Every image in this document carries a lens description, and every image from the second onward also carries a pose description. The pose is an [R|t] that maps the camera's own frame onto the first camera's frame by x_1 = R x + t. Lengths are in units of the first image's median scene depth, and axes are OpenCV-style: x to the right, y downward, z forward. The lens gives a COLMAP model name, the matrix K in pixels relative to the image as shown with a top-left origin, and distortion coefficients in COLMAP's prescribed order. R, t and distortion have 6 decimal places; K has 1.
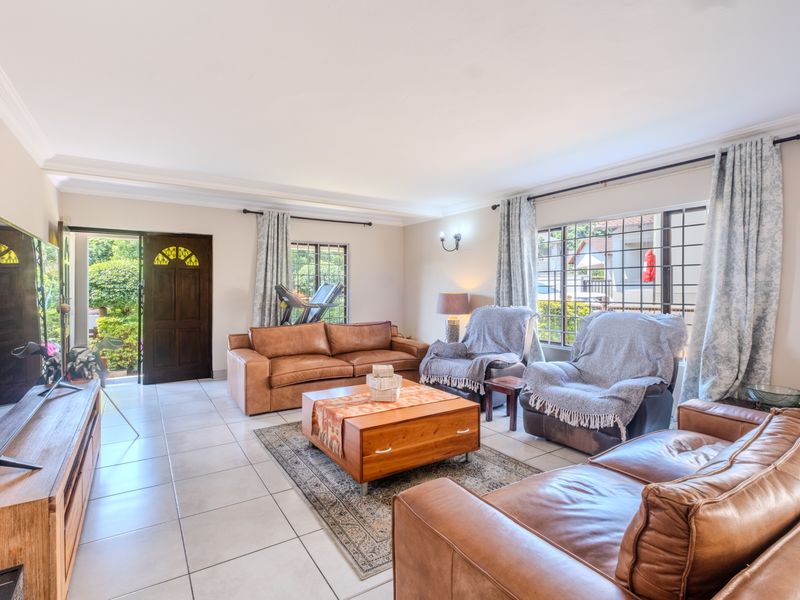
lens RADIAL K [[382.5, 0, 404.2], [0, 382.5, 292.7], [0, 0, 1]] dist [0.003414, 0.000321]
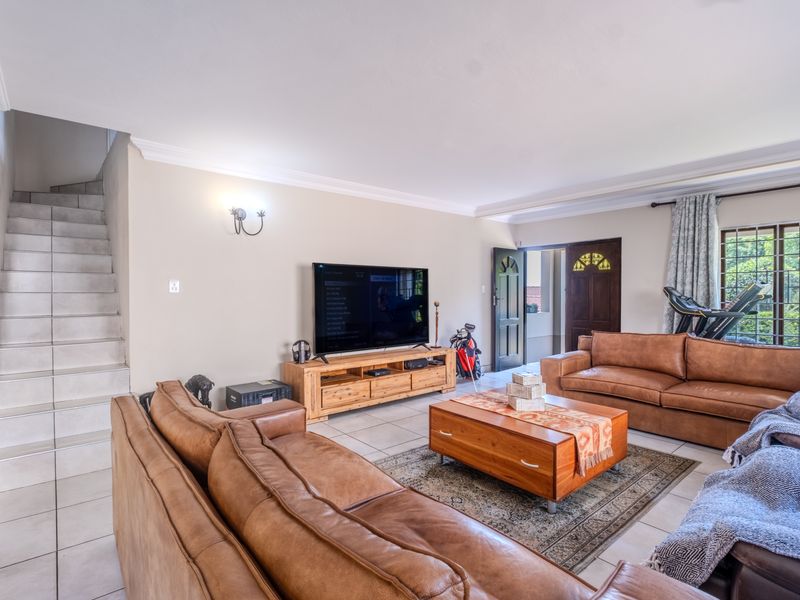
lens RADIAL K [[415.6, 0, 401.7], [0, 415.6, 299.2], [0, 0, 1]] dist [-0.002464, -0.003165]
pose [[0.143071, 0.016361, -0.989577, 0.503306], [-0.009934, 0.999837, 0.015094, -0.001845], [0.989663, 0.007671, 0.143211, 0.302152]]
